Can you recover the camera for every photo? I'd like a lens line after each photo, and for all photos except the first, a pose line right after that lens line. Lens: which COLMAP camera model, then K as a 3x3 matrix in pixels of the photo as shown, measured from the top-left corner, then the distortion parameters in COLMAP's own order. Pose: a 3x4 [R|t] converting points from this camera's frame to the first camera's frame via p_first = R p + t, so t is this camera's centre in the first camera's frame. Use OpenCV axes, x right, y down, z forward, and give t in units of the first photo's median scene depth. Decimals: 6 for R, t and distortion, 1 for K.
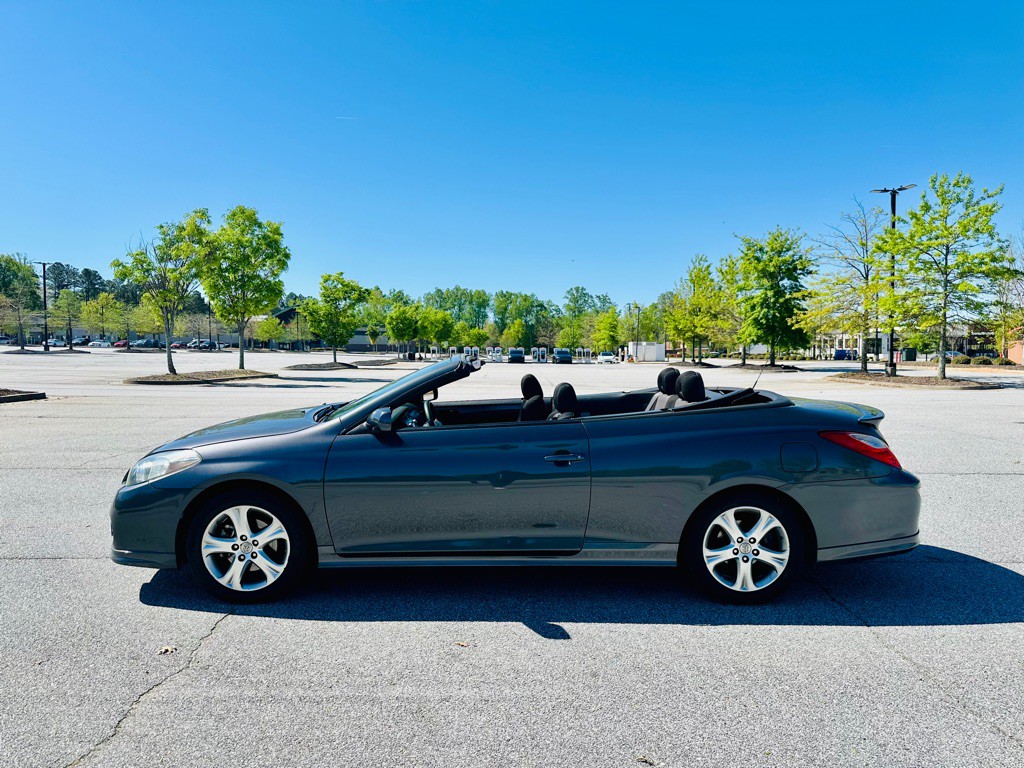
lens RADIAL K [[725.1, 0, 513.0], [0, 725.1, 383.9], [0, 0, 1]] dist [0.028967, -0.038975]
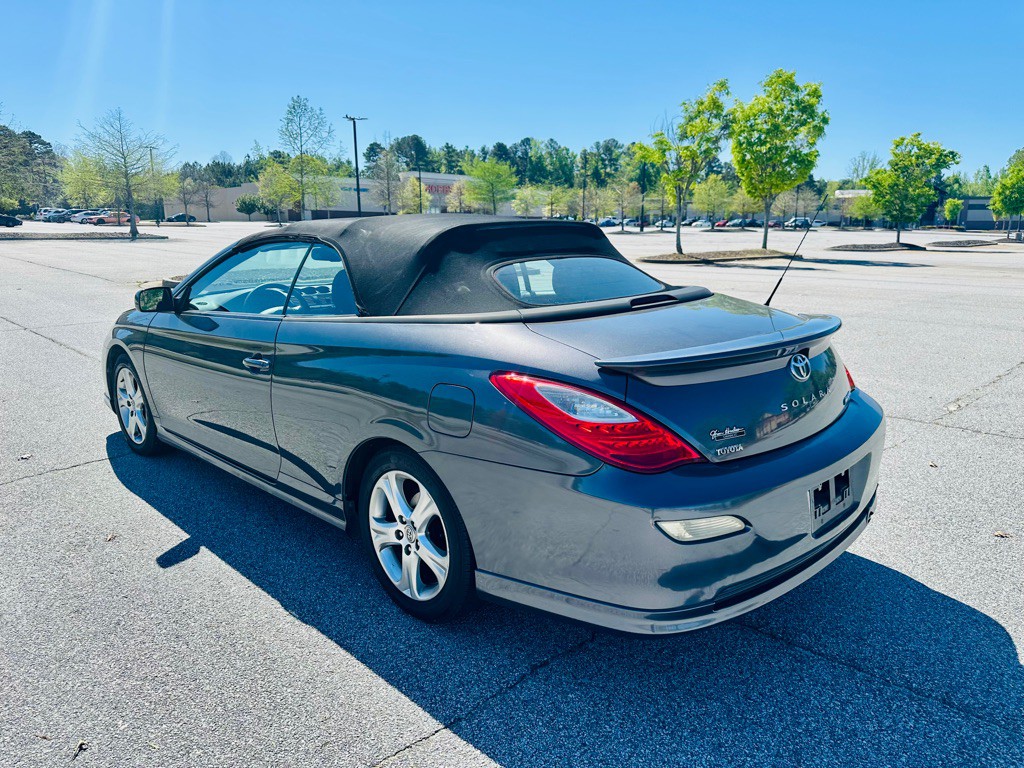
lens RADIAL K [[725.1, 0, 518.5], [0, 725.1, 386.3], [0, 0, 1]] dist [0.028967, -0.038975]
pose [[0.696117, 0.145251, -0.703081, 0.105222], [-0.027285, 0.983965, 0.176265, -0.002603], [0.717410, -0.103517, 0.688918, 0.081640]]
